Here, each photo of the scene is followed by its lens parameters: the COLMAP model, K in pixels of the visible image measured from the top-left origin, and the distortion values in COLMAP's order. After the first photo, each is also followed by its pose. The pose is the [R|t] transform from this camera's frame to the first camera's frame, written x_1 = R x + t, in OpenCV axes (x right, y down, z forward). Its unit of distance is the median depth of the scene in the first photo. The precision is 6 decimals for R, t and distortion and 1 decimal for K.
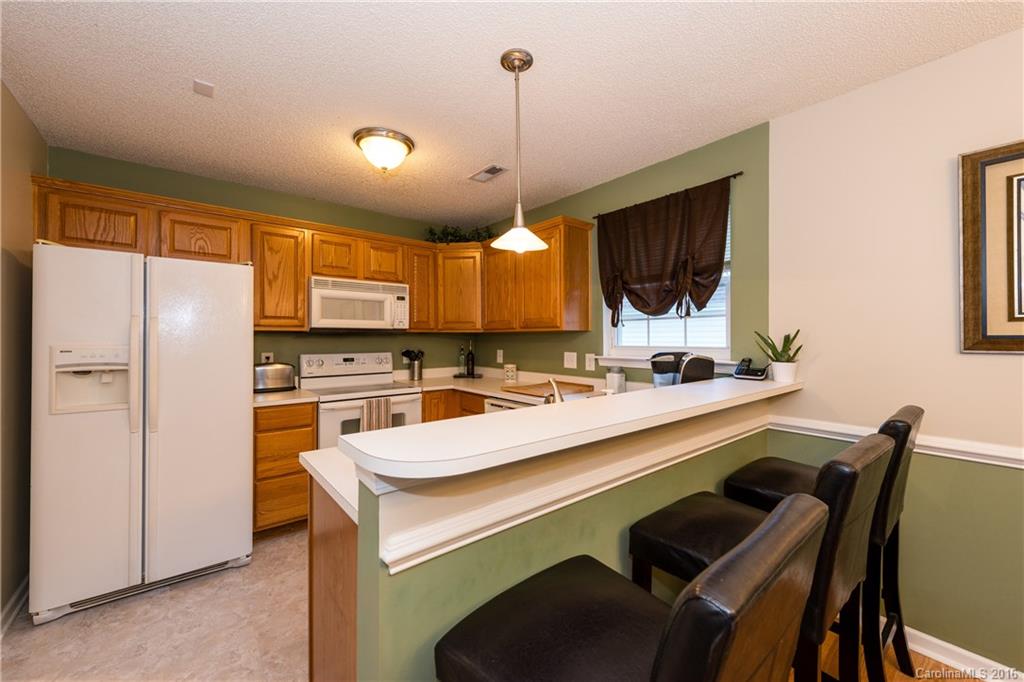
lens RADIAL K [[399.2, 0, 512.9], [0, 399.2, 336.3], [0, 0, 1]] dist [0.009792, -0.003816]
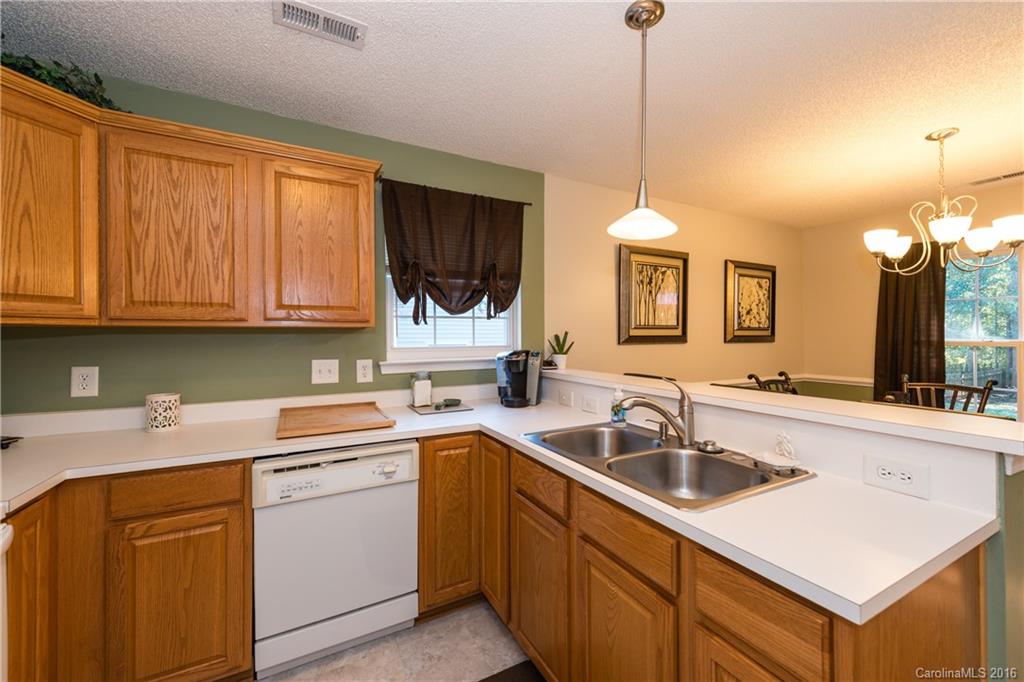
lens RADIAL K [[399.2, 0, 510.7], [0, 399.2, 335.8], [0, 0, 1]] dist [0.009792, -0.003816]
pose [[0.203828, 0.002563, 0.979003, -0.585875], [0.000811, 0.999996, -0.002787, 0.002623], [-0.979006, 0.001362, 0.203825, 0.728014]]
